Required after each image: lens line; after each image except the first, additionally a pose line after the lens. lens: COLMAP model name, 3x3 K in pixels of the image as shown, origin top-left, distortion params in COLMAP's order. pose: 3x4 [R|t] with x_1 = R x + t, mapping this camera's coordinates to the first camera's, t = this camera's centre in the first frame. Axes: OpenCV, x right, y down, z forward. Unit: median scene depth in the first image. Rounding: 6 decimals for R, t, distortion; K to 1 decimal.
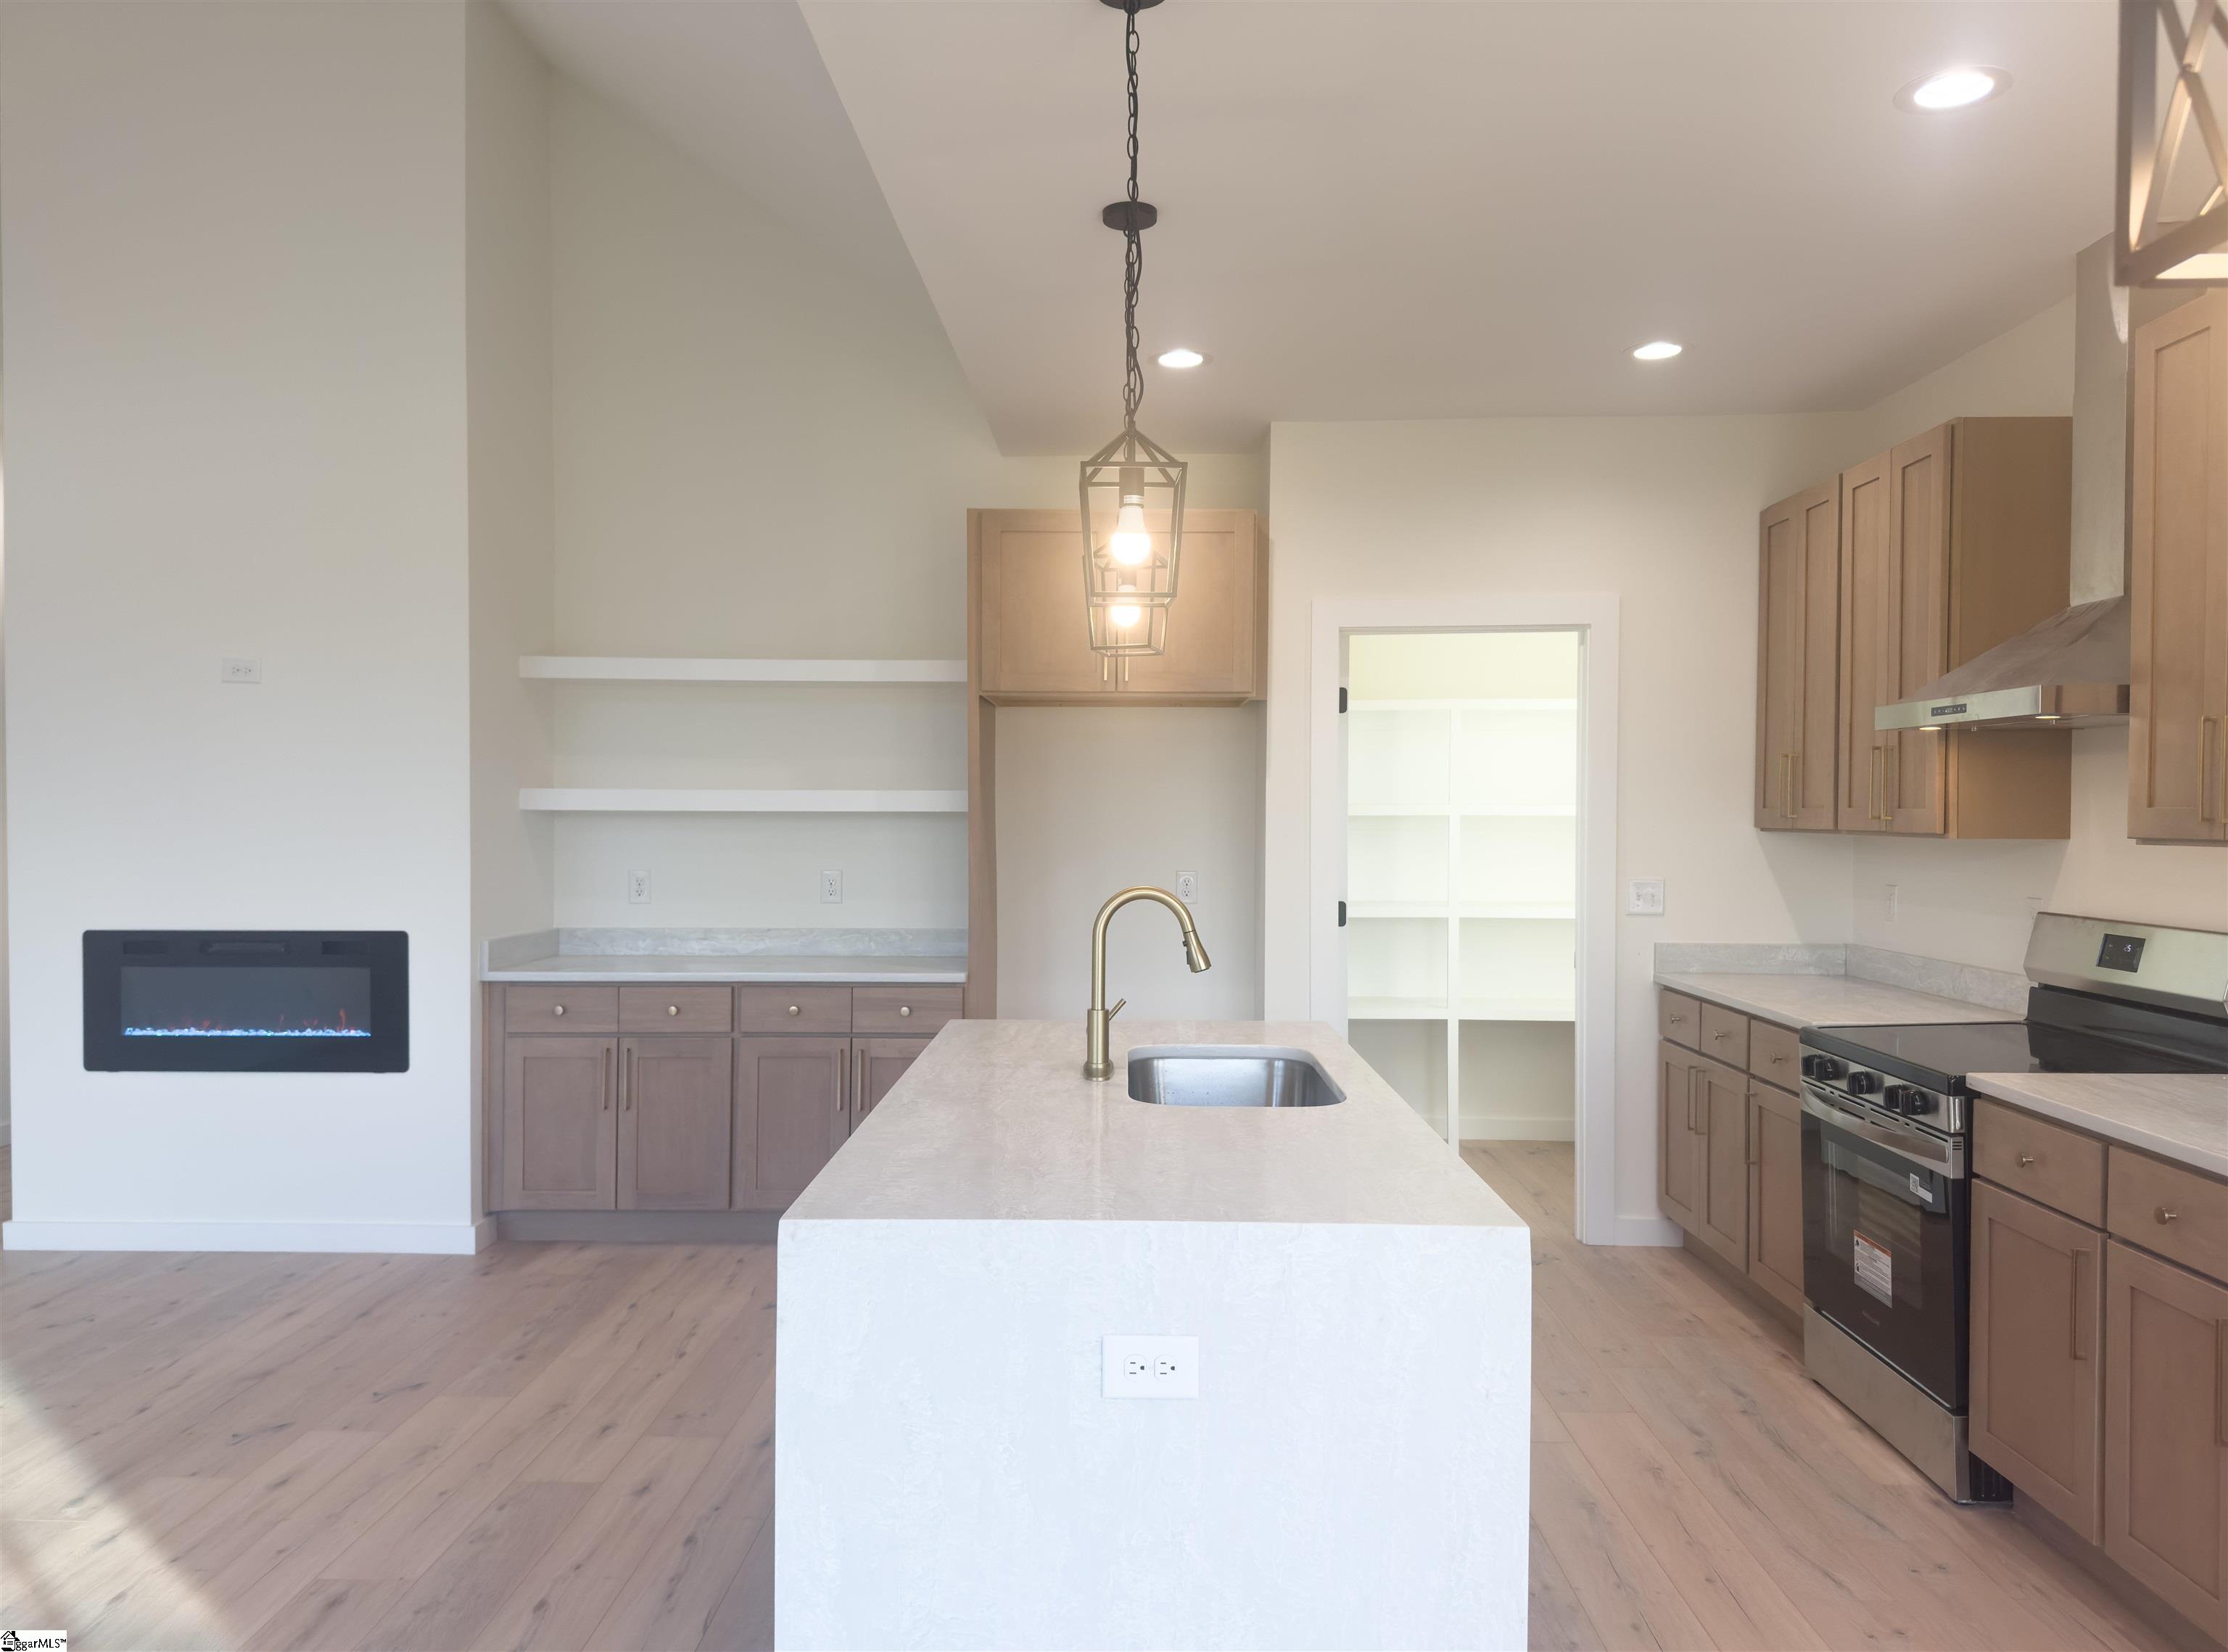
lens RADIAL K [[1582.5, 0, 1074.3], [0, 1582.5, 825.5], [0, 0, 1]] dist [0.052262, -0.056773]
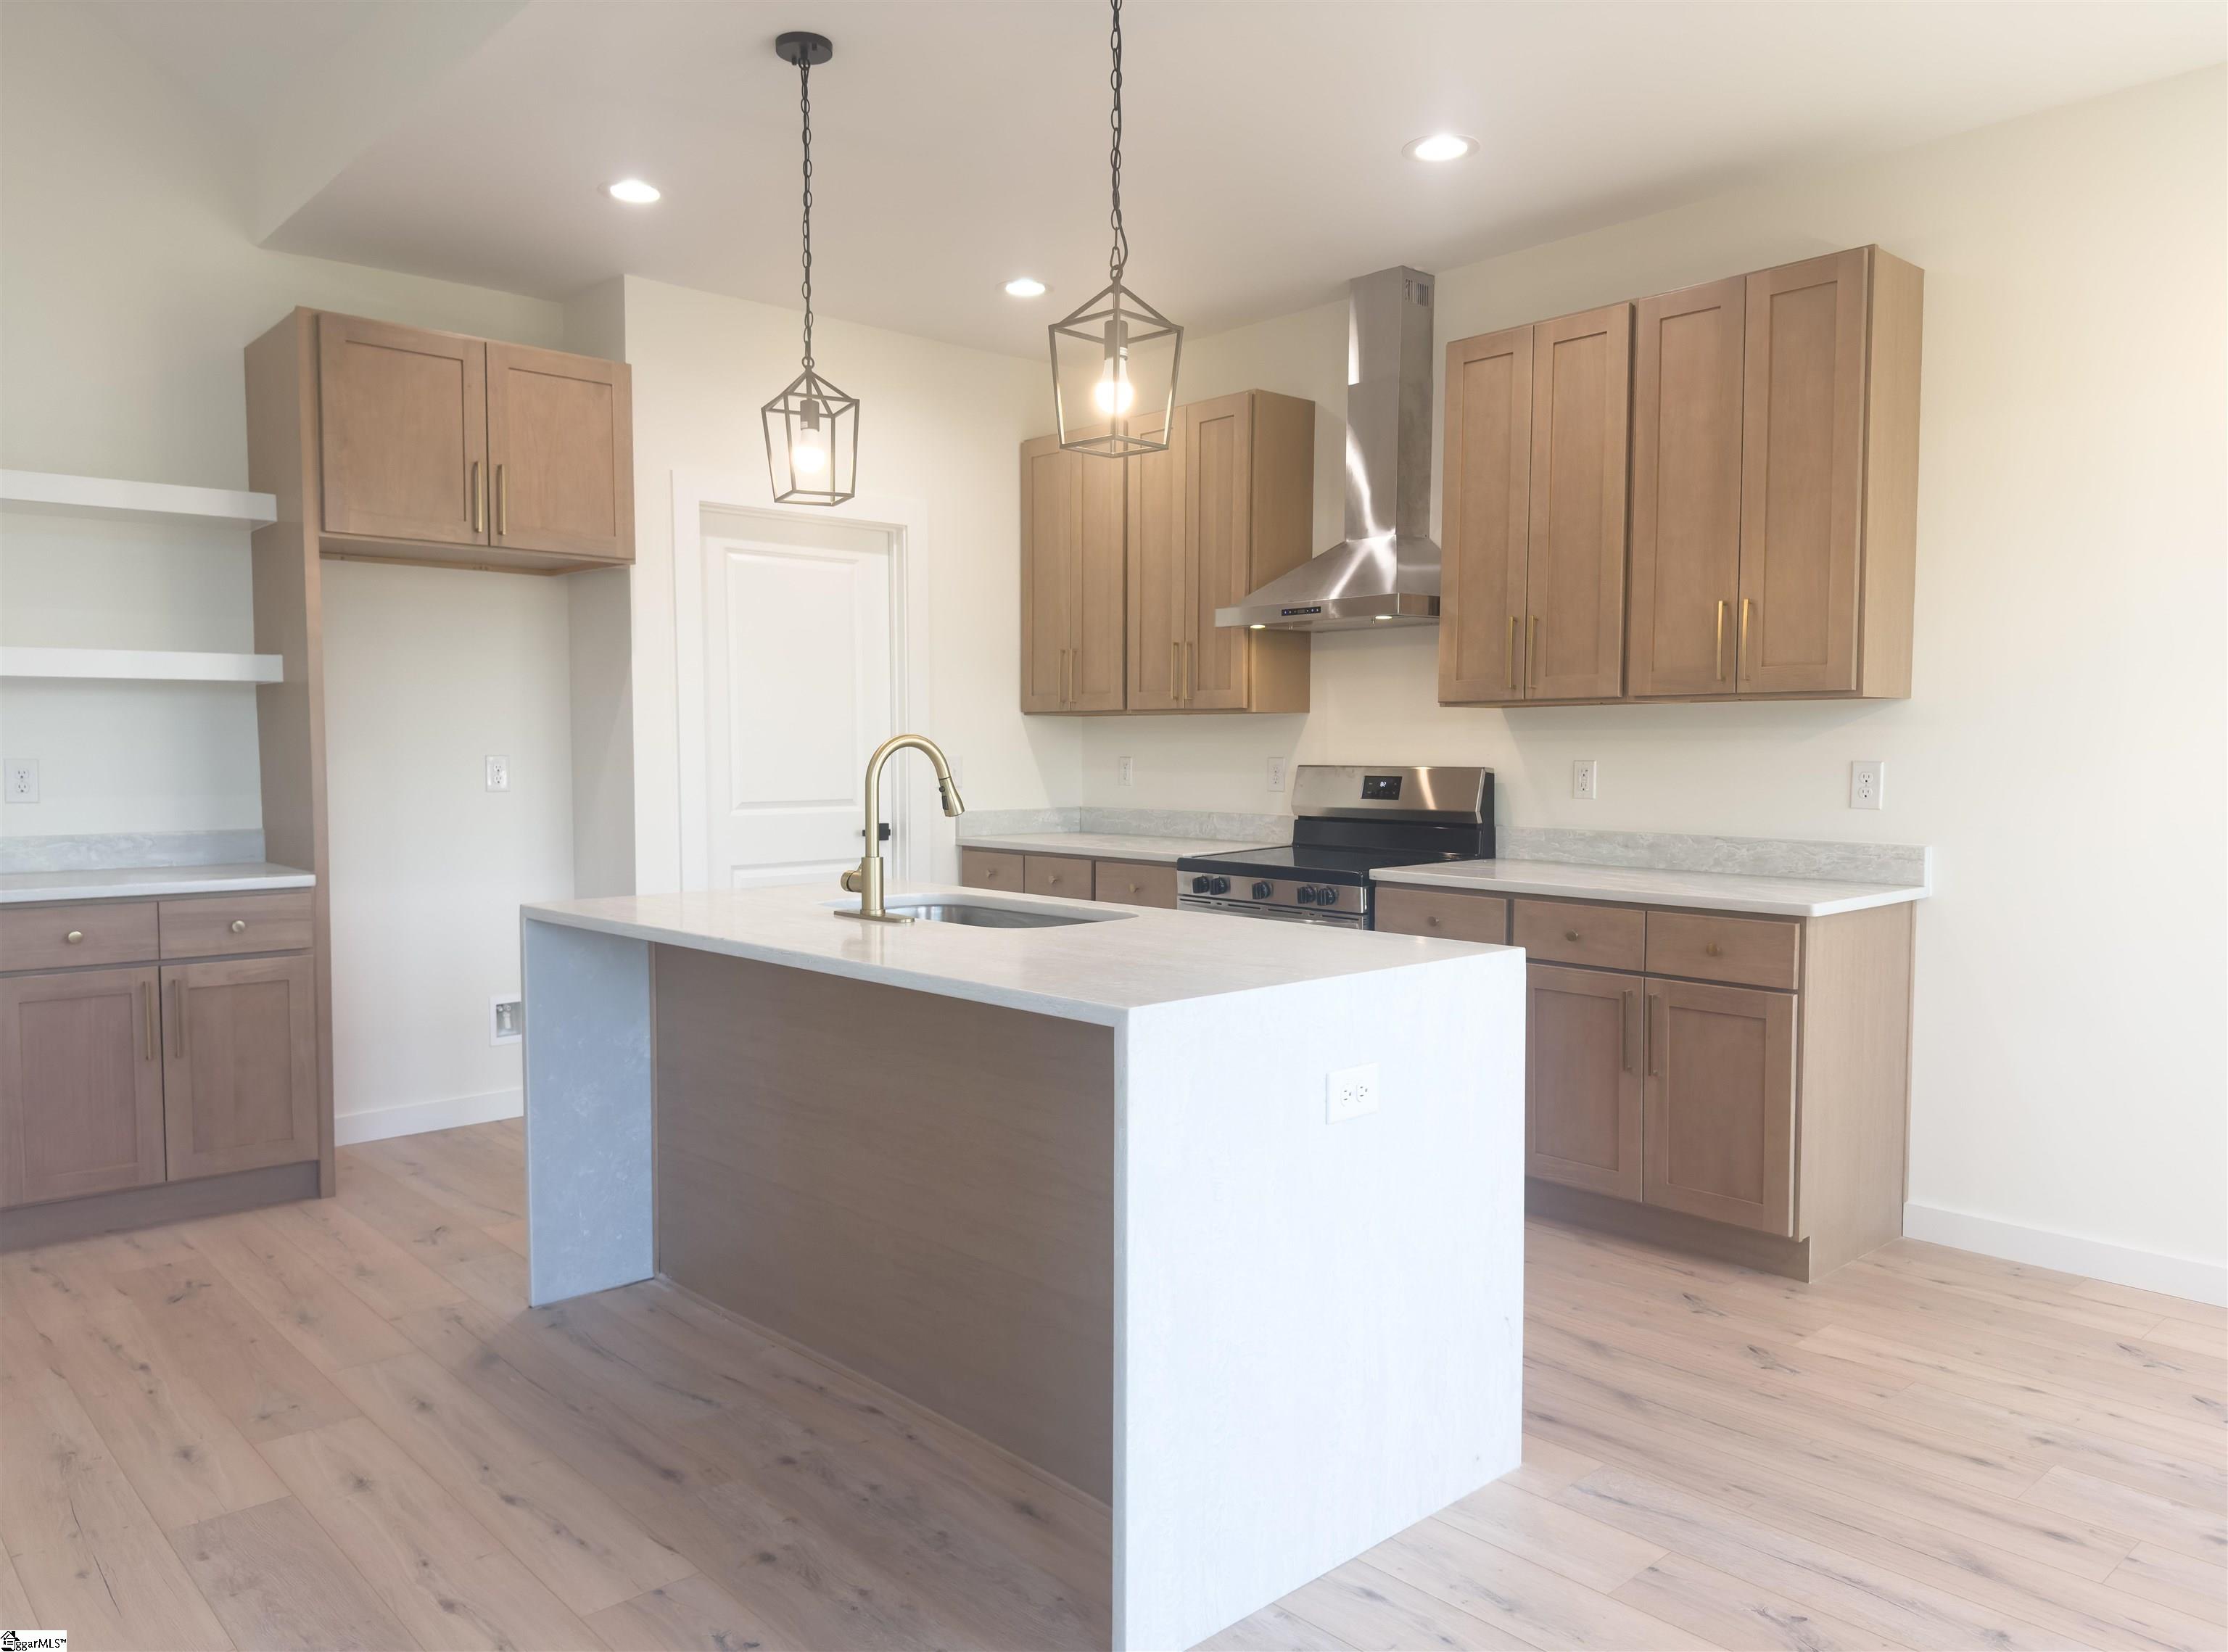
lens RADIAL K [[1582.5, 0, 1103.6], [0, 1582.5, 839.0], [0, 0, 1]] dist [0.052262, -0.056773]
pose [[0.714677, -0.044138, 0.698061, -0.407353], [0.007735, 0.998445, 0.055213, 0.035756], [-0.699412, -0.034060, 0.713906, 0.125465]]
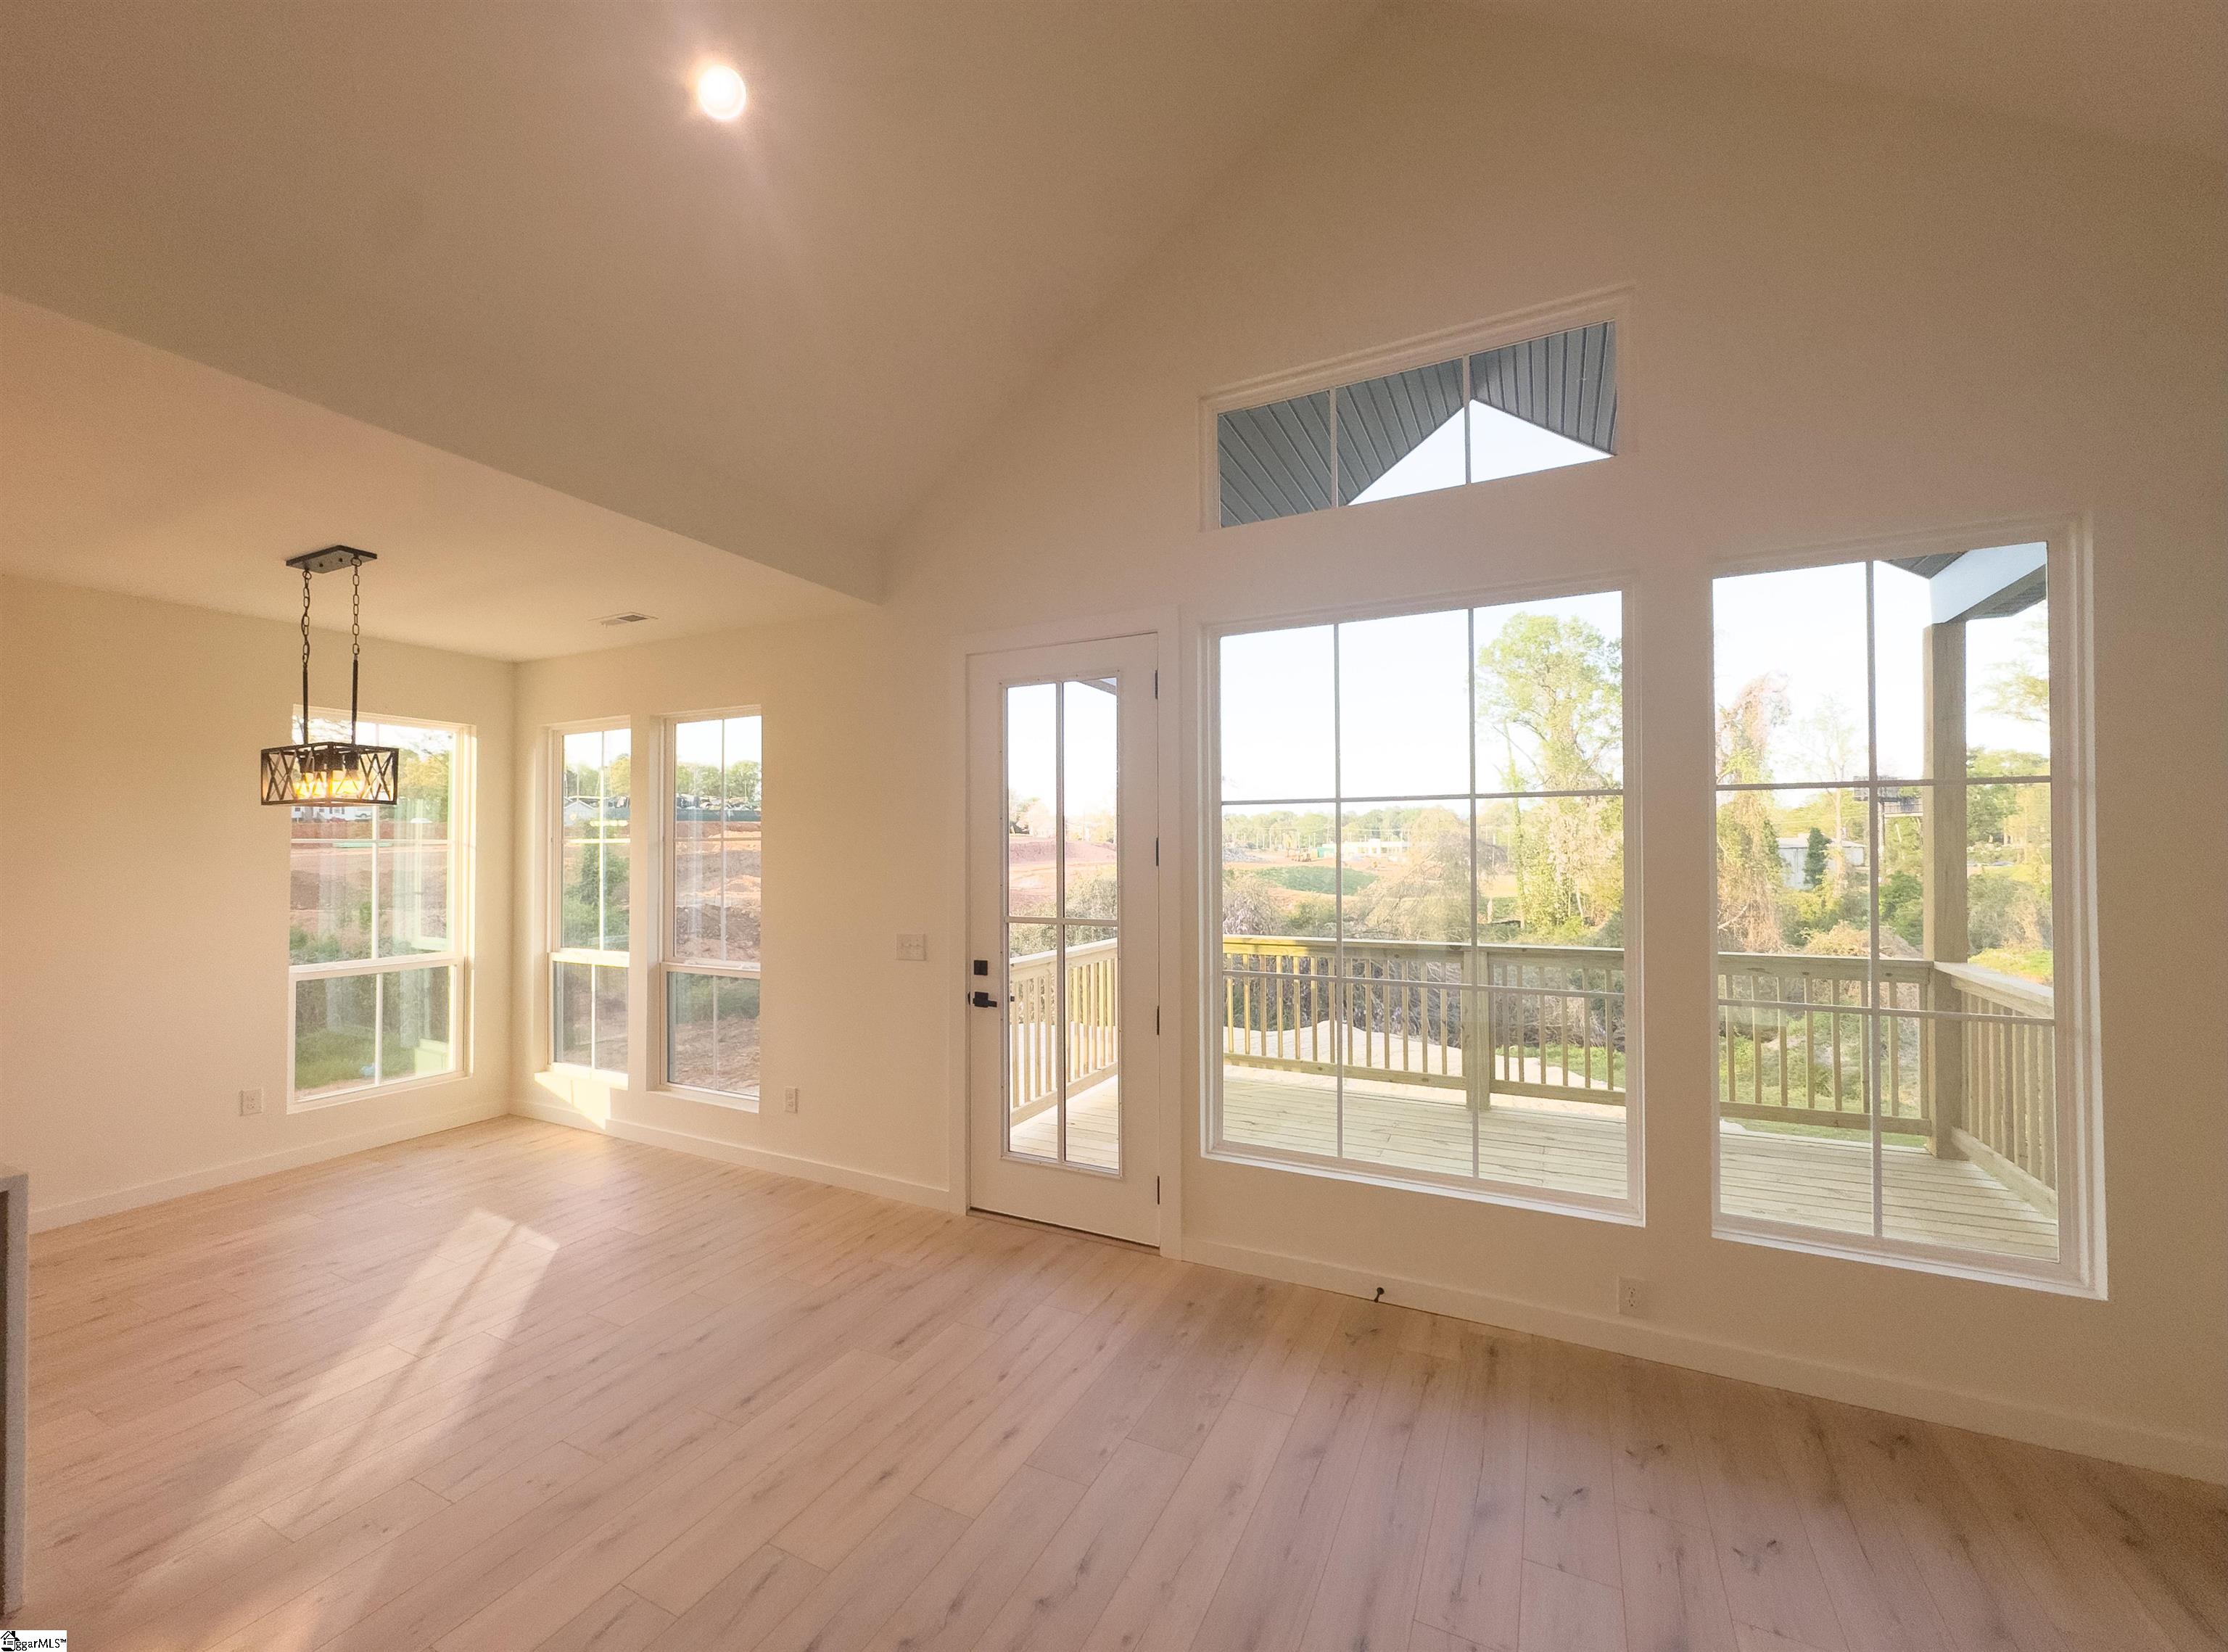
lens RADIAL K [[888.7, 0, 1125.6], [0, 888.7, 839.1], [0, 0, 1]] dist [-0.010994, 0.001118]
pose [[-0.916899, 0.006719, 0.399062, -0.717597], [0.006546, 0.999977, -0.001796, -0.040969], [-0.399065, 0.000965, -0.916922, 0.616425]]
